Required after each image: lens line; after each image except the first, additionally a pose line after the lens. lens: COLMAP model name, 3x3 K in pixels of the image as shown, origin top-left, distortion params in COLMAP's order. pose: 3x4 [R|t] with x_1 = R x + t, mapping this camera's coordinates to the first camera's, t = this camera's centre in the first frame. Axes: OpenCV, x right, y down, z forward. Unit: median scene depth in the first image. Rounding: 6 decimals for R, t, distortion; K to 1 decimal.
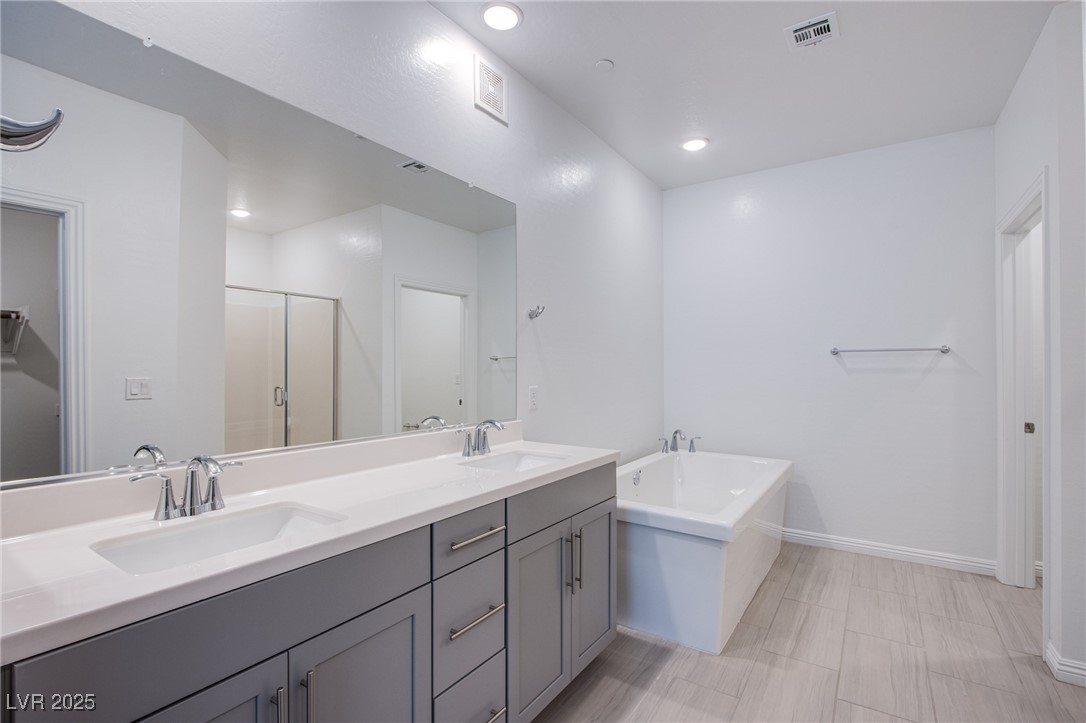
lens RADIAL K [[503.2, 0, 533.2], [0, 503.2, 366.1], [0, 0, 1]] dist [-0.002159, -0.000642]
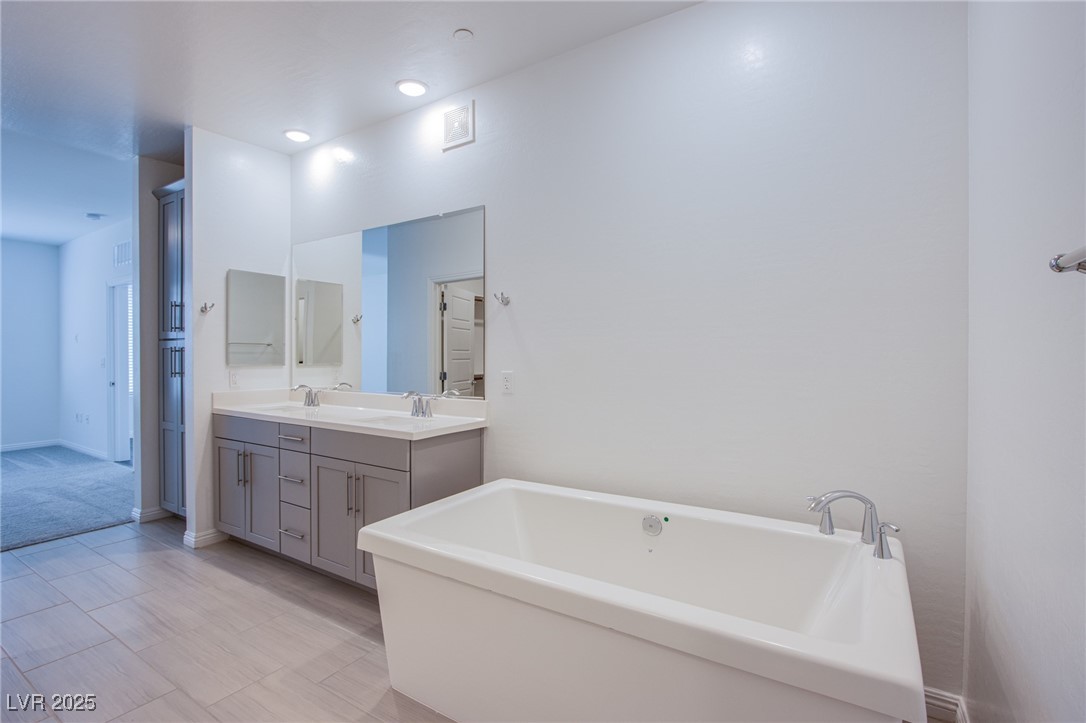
lens RADIAL K [[503.2, 0, 534.4], [0, 503.2, 358.1], [0, 0, 1]] dist [-0.002159, -0.000642]
pose [[0.035787, 0.015351, -0.999242, 1.243484], [0.006732, 0.999856, 0.015601, -0.002345], [0.999337, -0.007285, 0.035678, 1.229477]]
